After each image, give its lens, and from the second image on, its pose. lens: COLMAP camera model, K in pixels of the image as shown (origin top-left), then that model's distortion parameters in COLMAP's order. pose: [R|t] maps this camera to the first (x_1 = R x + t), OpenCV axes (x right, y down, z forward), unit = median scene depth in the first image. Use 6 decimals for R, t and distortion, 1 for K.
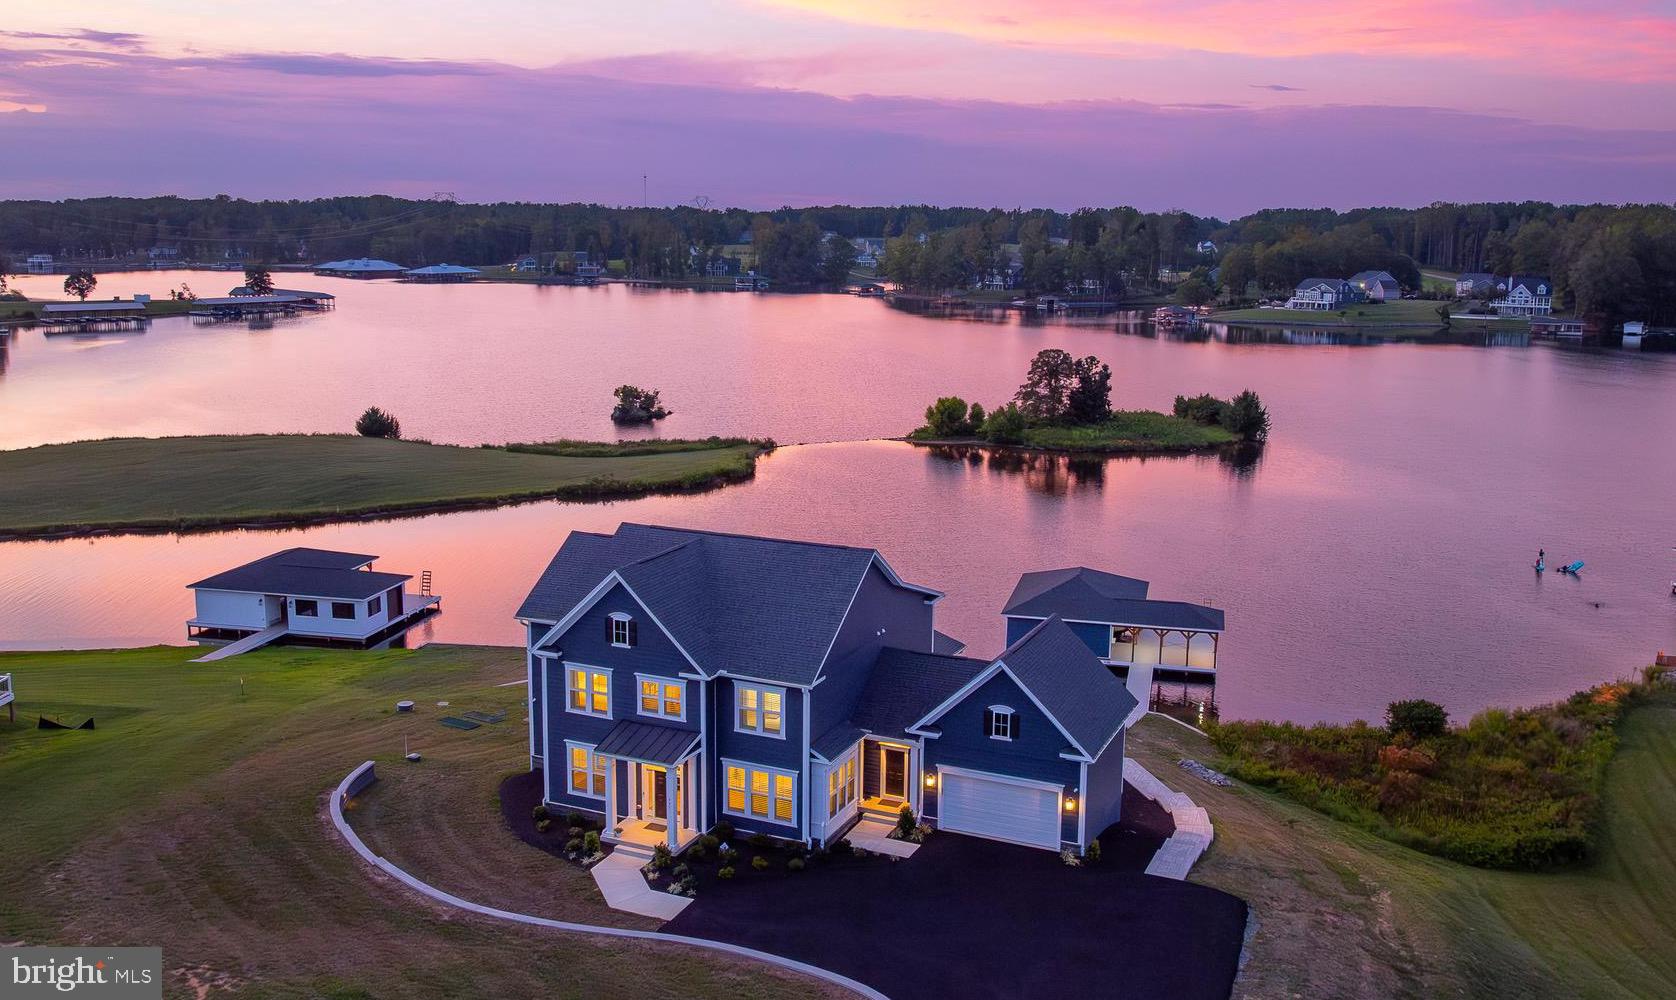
lens RADIAL K [[1436.4, 0, 869.4], [0, 1436.4, 414.9], [0, 0, 1]] dist [-0.006217, -0.010935]
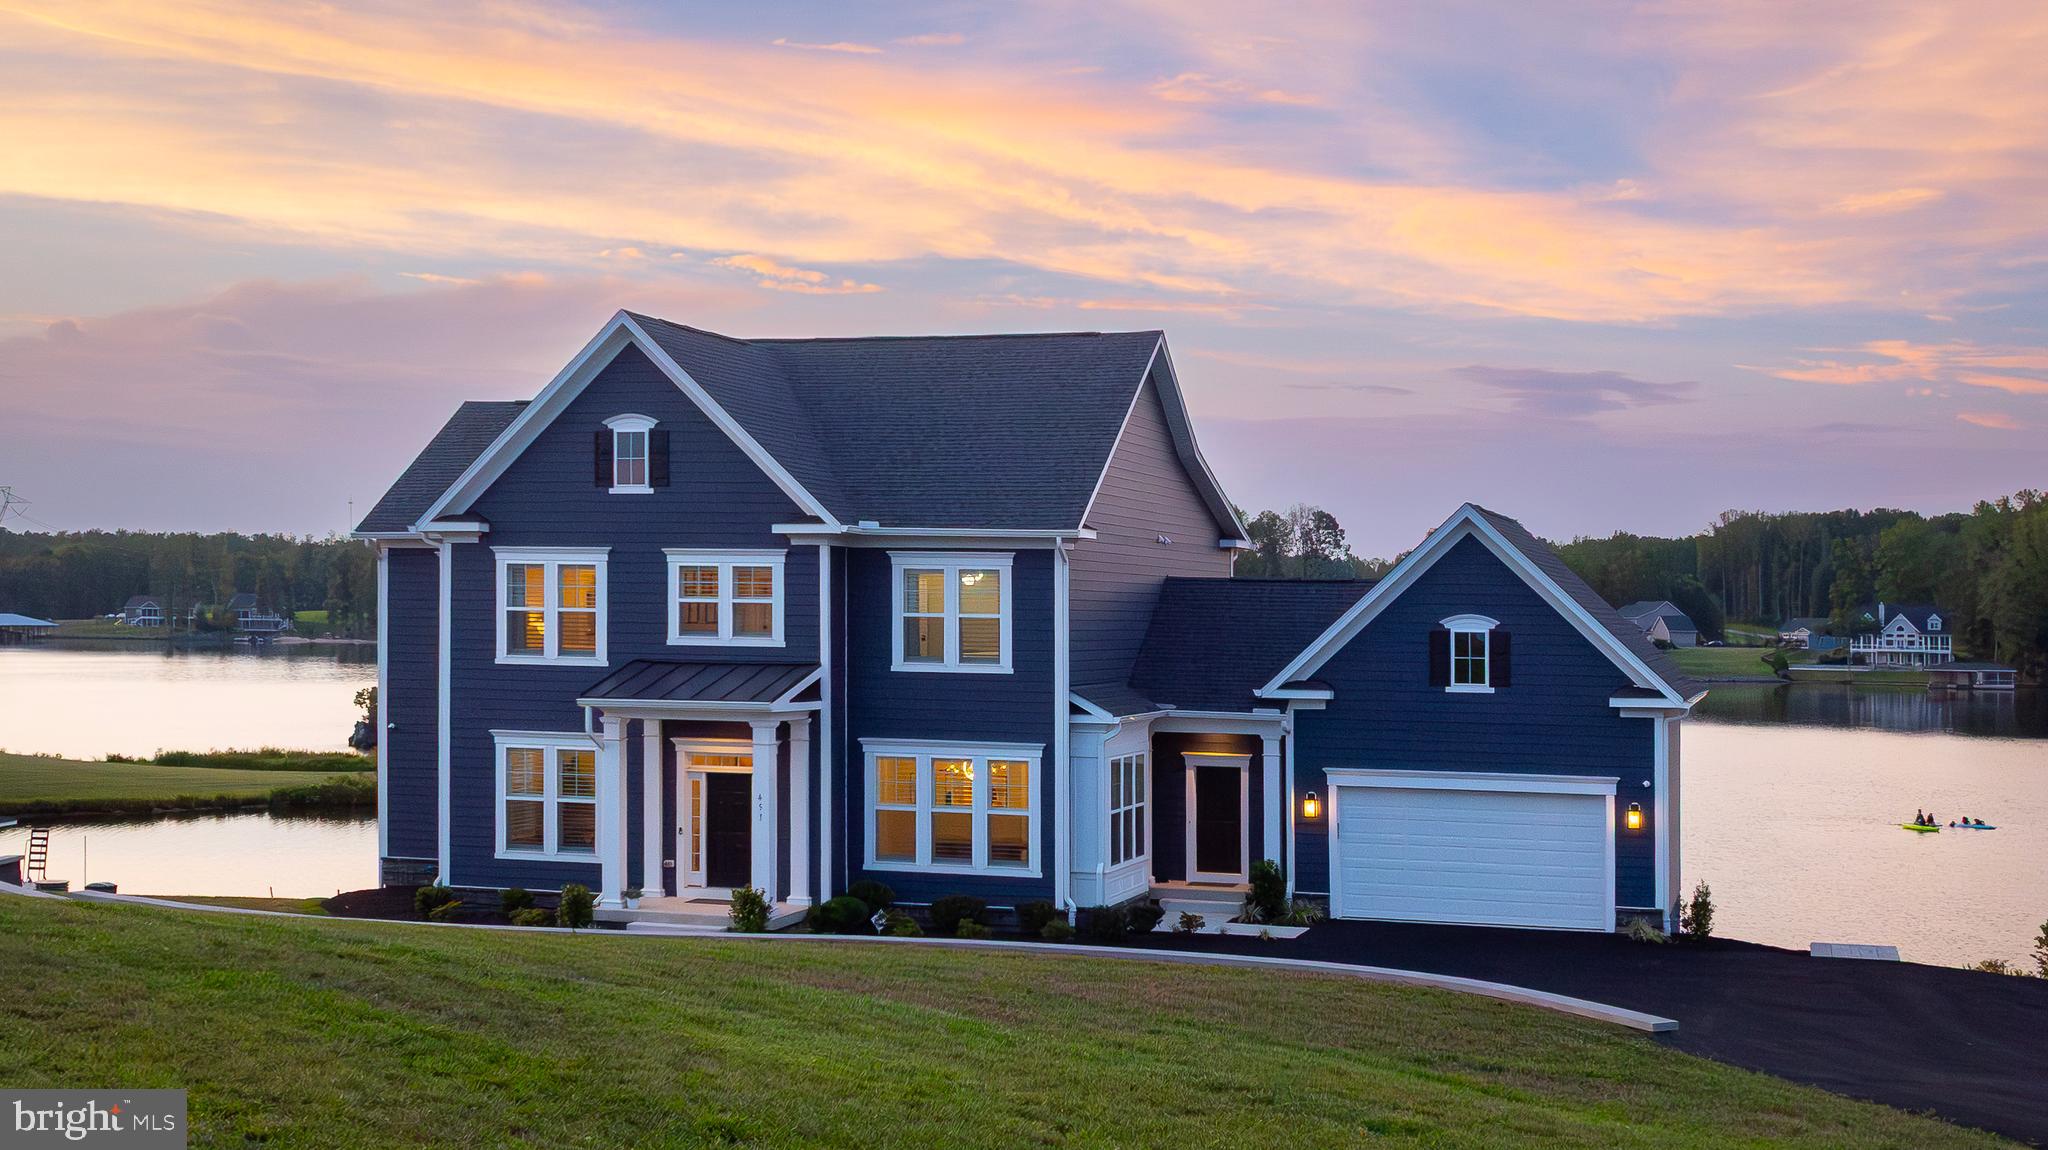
lens RADIAL K [[2519.4, 0, 1017.5], [0, 2519.4, 584.9], [0, 0, 1]] dist [-0.015770, 0.019065]
pose [[0.994333, 0.000417, 0.106311, -0.076987], [0.013974, 0.990803, -0.134587, 0.166662], [-0.105389, 0.135310, 0.985182, 0.123399]]
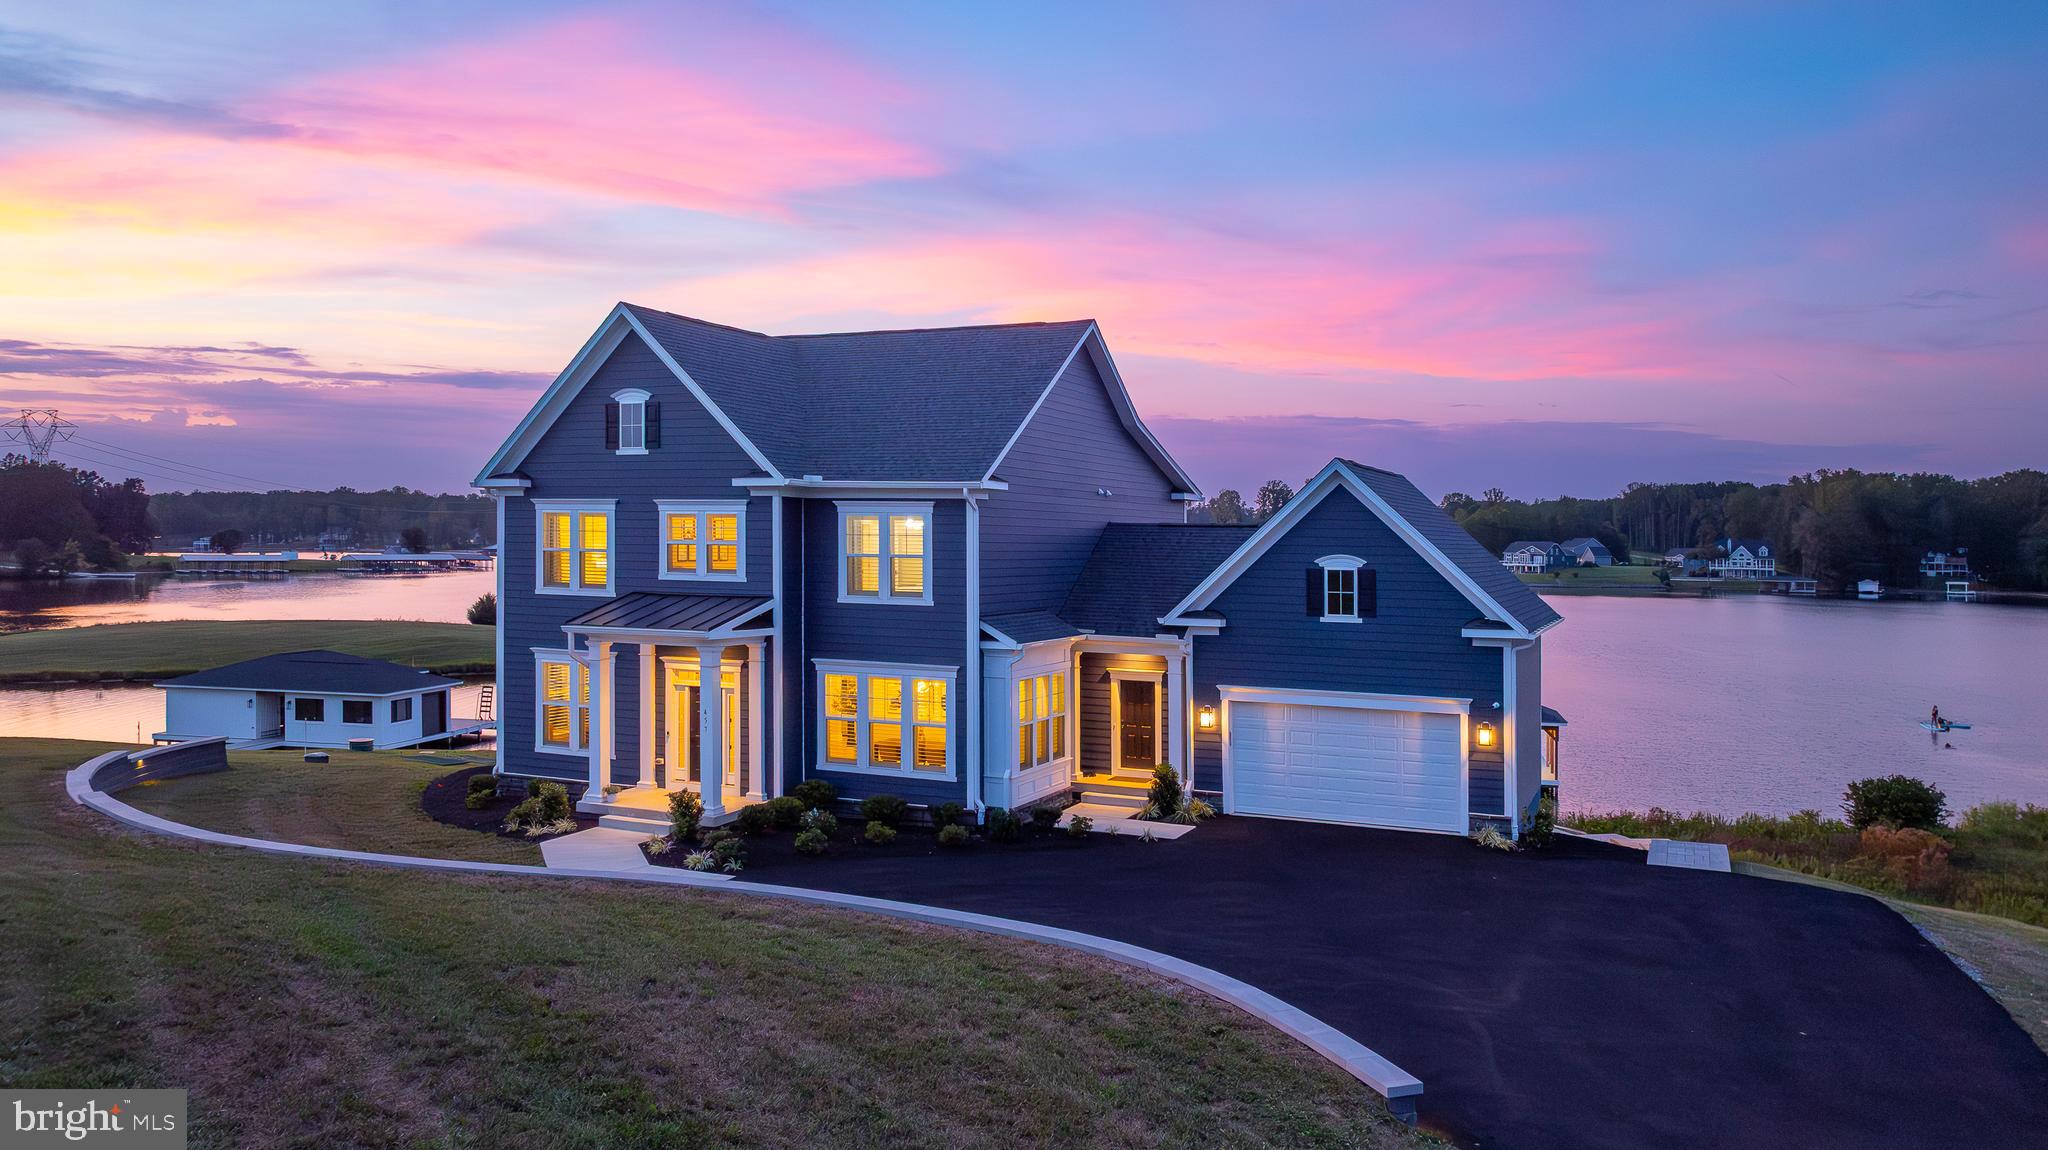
lens RADIAL K [[1449.7, 0, 1035.4], [0, 1449.7, 531.4], [0, 0, 1]] dist [-0.020151, 0.000129]
pose [[0.999934, -0.000726, -0.011443, -0.008612], [-0.000807, 0.991065, -0.133381, 0.147615], [0.011438, 0.133381, 0.990999, 0.261454]]
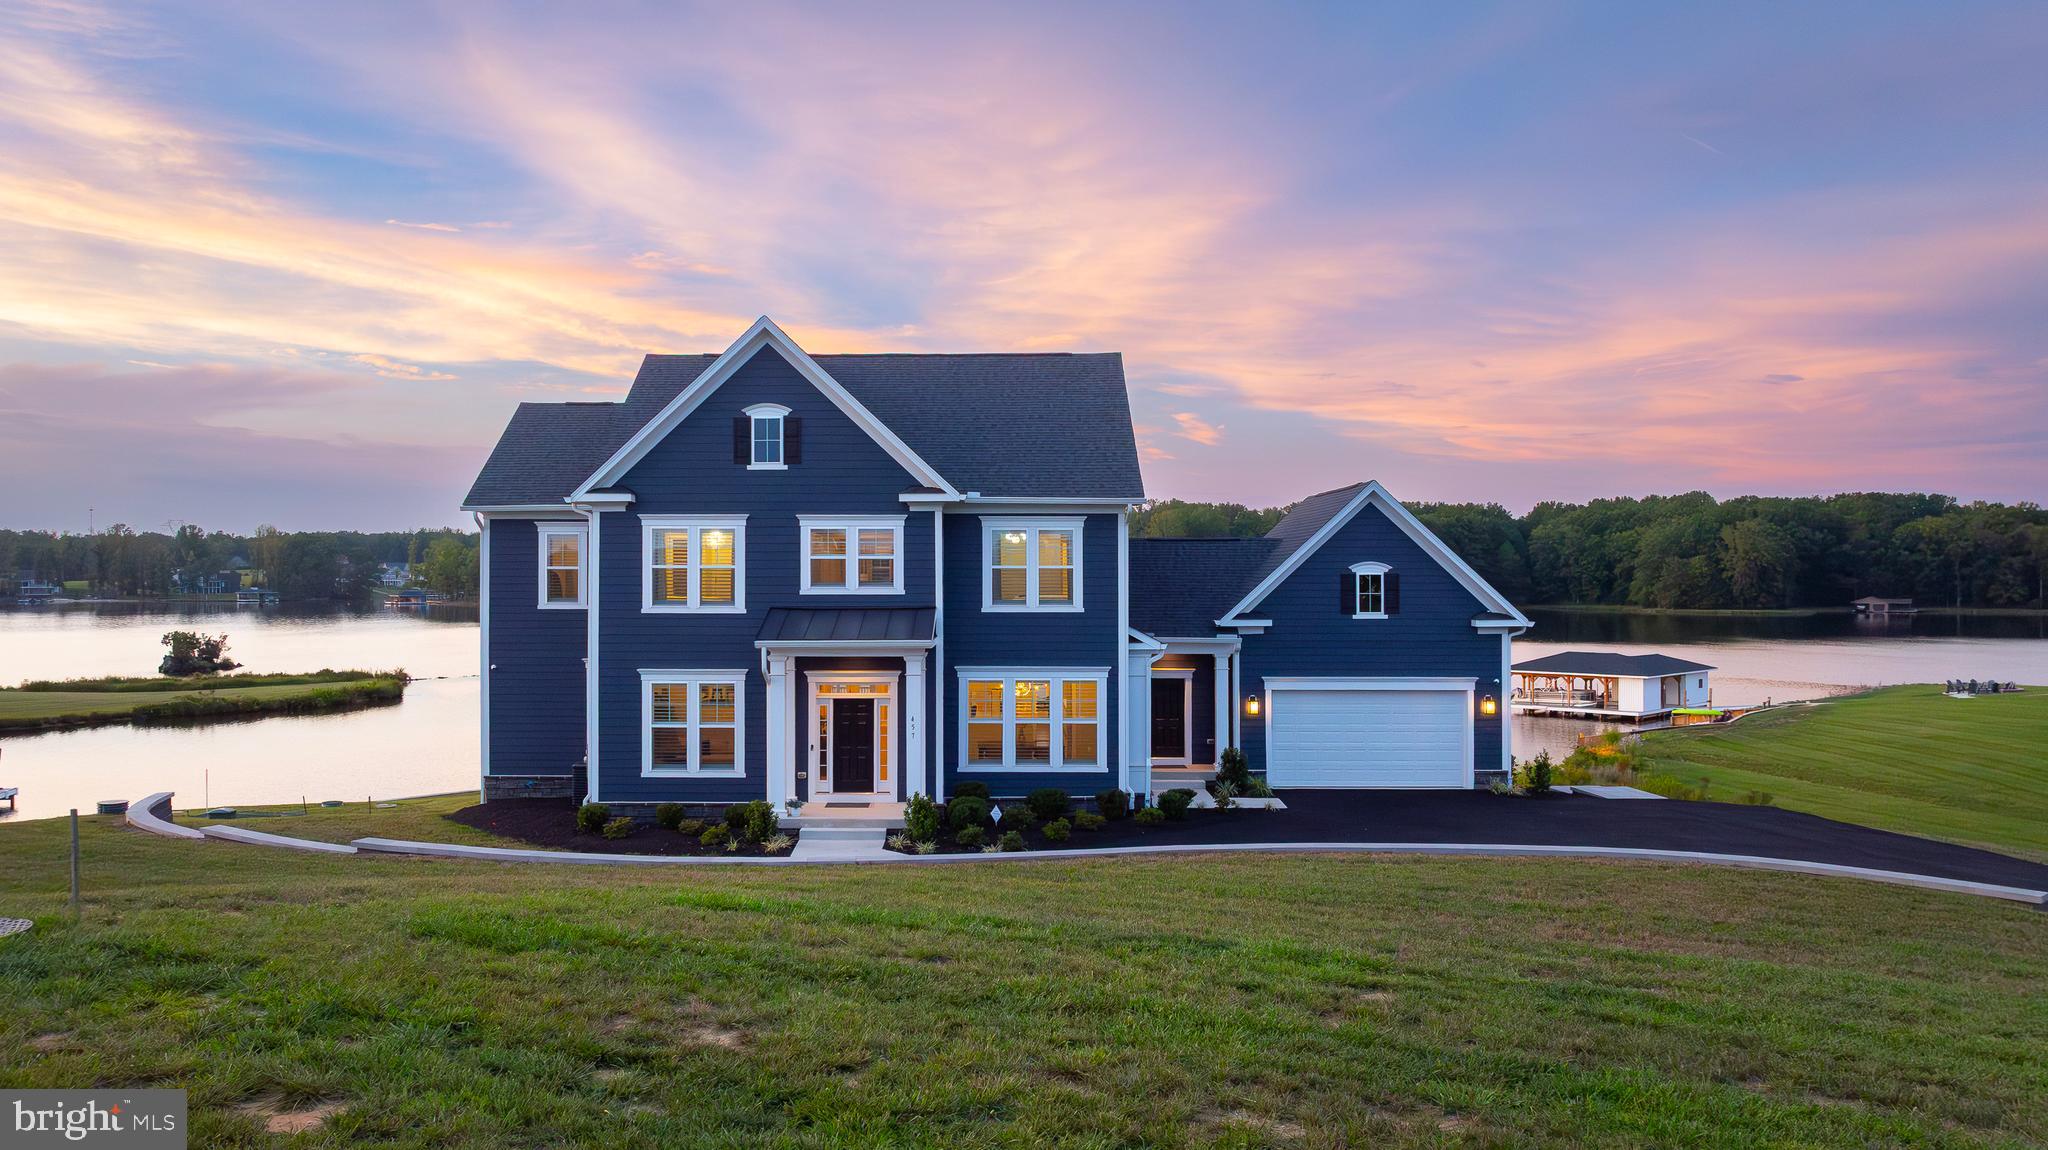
lens RADIAL K [[1477.2, 0, 961.1], [0, 1477.2, 529.8], [0, 0, 1]] dist [-0.013862, -0.001385]
pose [[0.927381, -0.003606, 0.374100, -0.175853], [0.061161, 0.987962, -0.142095, 0.150031], [-0.369084, 0.154657, 0.916438, 0.262951]]
